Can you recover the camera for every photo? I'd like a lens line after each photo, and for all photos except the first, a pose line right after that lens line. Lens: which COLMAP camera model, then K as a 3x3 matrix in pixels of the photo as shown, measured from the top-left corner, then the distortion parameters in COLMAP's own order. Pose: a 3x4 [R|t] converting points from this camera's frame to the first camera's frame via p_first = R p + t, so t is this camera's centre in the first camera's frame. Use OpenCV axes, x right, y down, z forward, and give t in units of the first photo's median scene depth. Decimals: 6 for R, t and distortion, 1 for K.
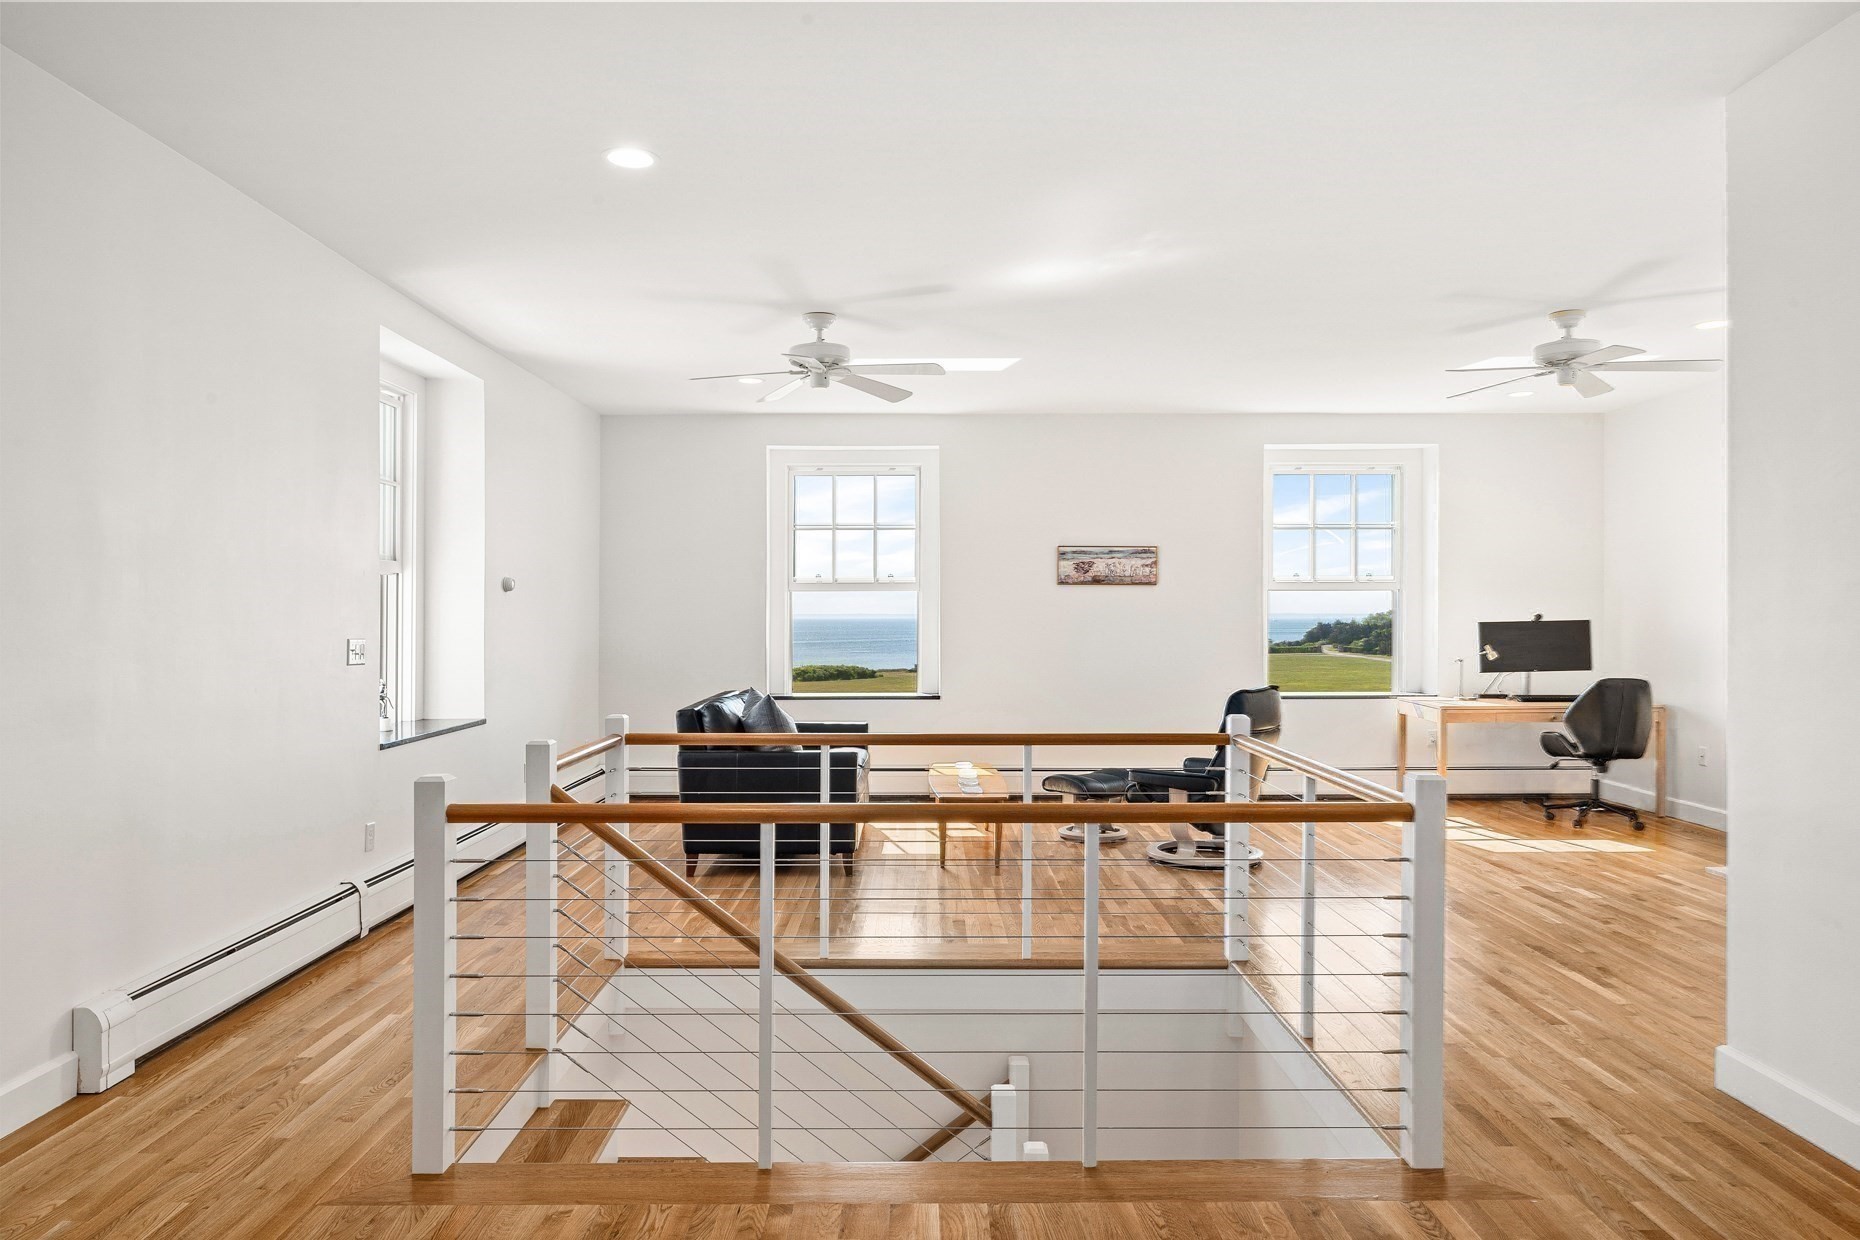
lens RADIAL K [[1215.0, 0, 921.9], [0, 1215.0, 600.5], [0, 0, 1]] dist [0.001254, 0.001087]
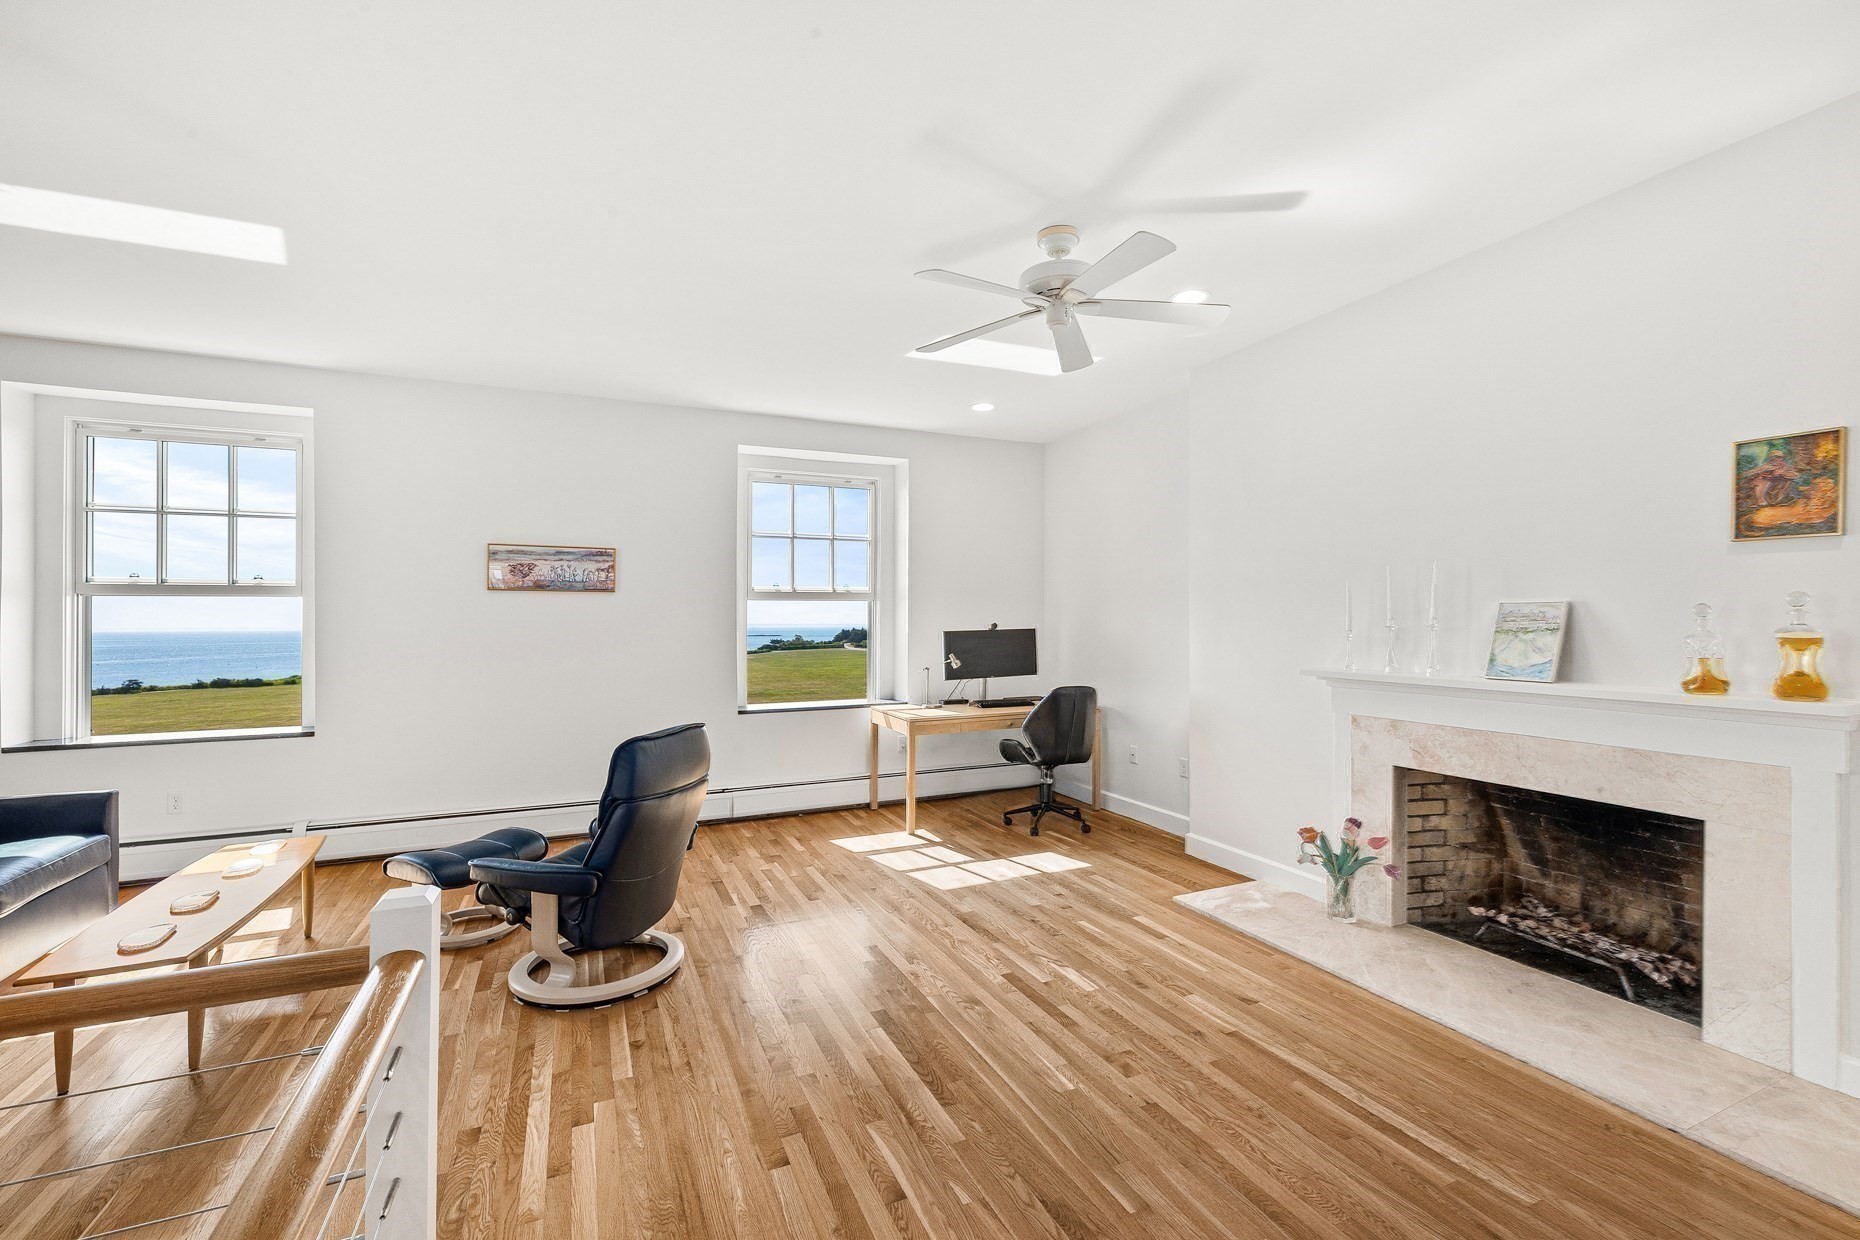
lens RADIAL K [[790.4, 0, 922.2], [0, 790.4, 618.8], [0, 0, 1]] dist [-0.000131, 0.001091]
pose [[0.914348, -0.001561, 0.404927, 0.167853], [-0.000133, 0.999991, 0.004155, 0.004372], [-0.404930, -0.003853, 0.914339, 0.388651]]
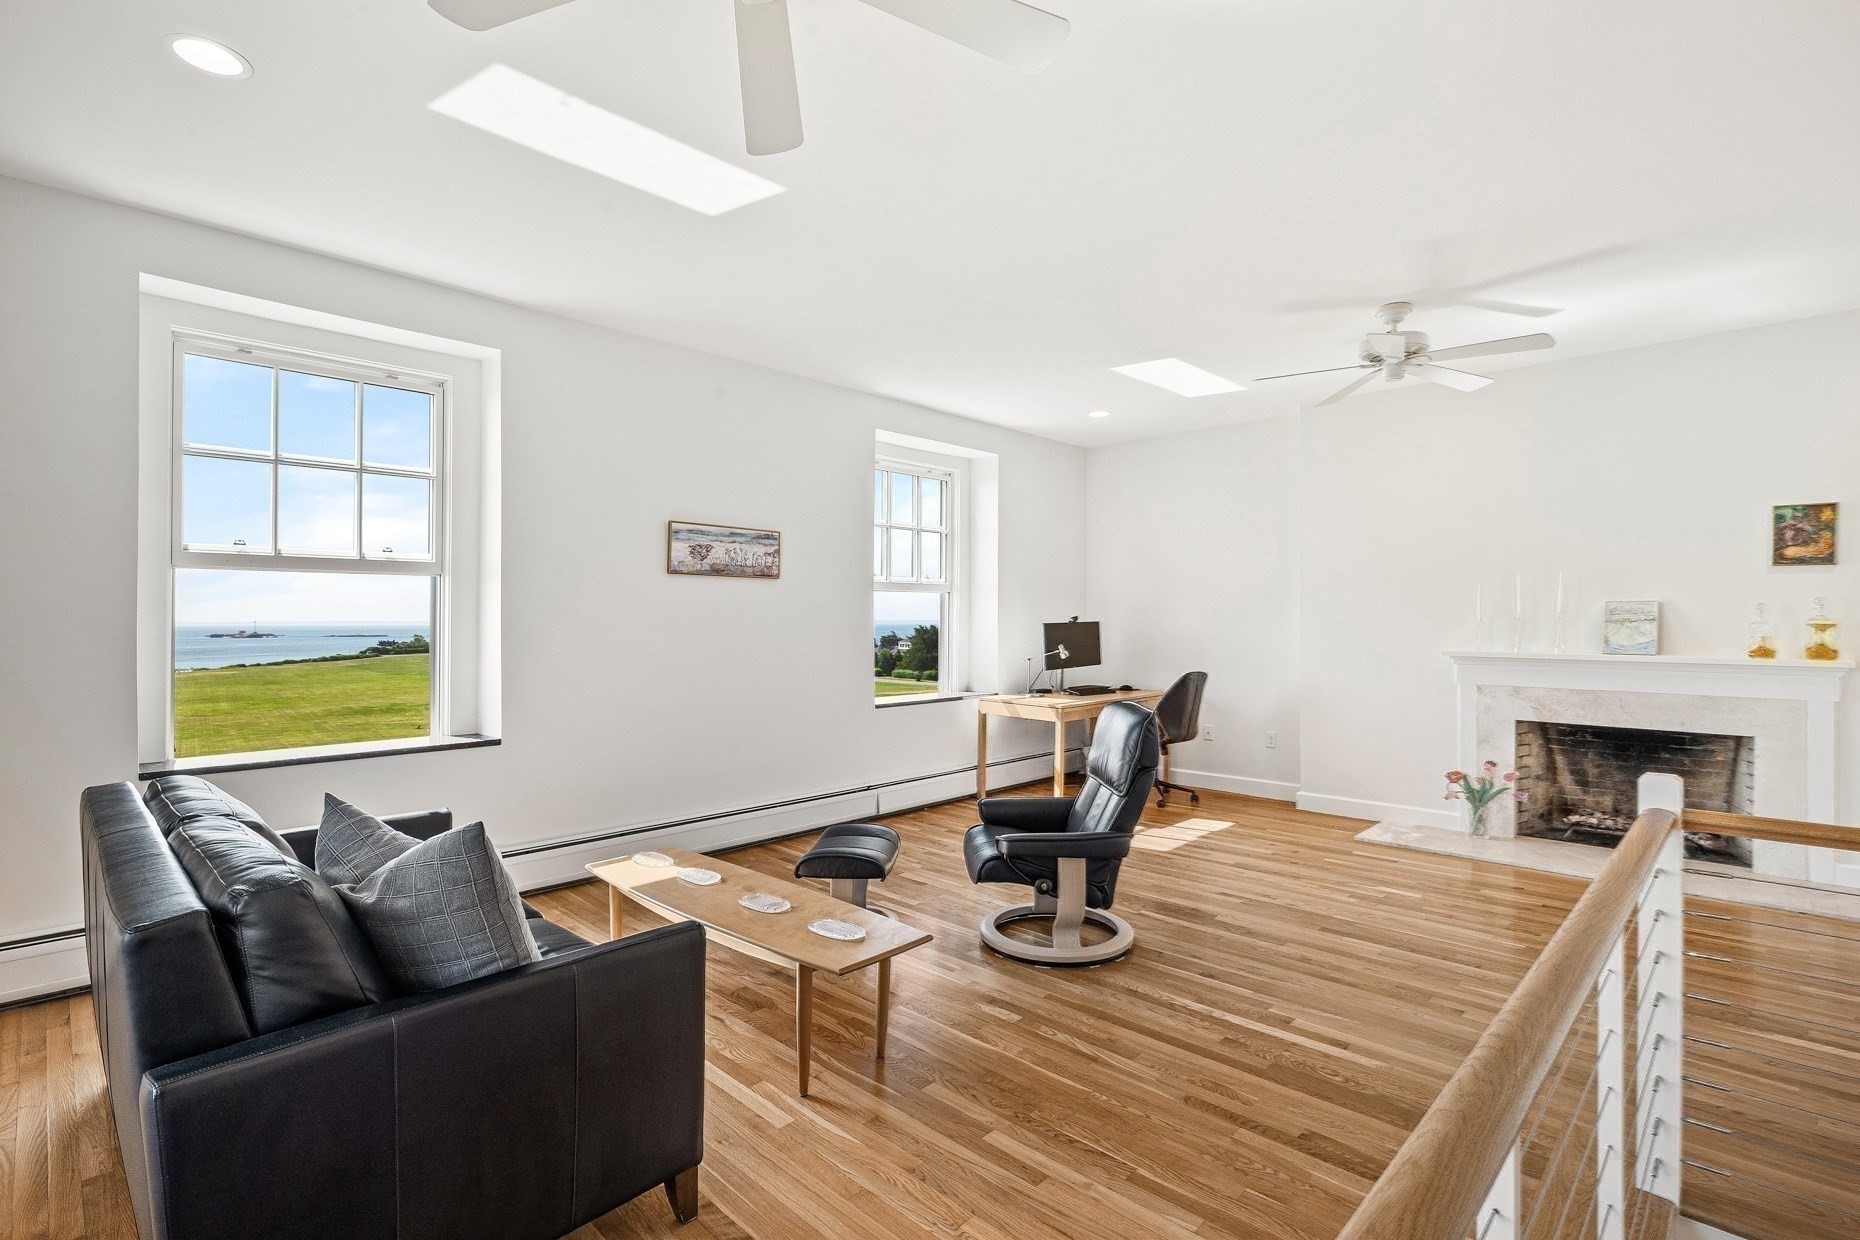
lens RADIAL K [[870.1, 0, 936.4], [0, 870.1, 614.0], [0, 0, 1]] dist [-0.004204, 0.000568]
pose [[0.697713, 0.006182, 0.716350, -0.156058], [-0.008426, 0.999964, -0.000423, 0.010543], [-0.716327, -0.005741, 0.697741, 0.523287]]
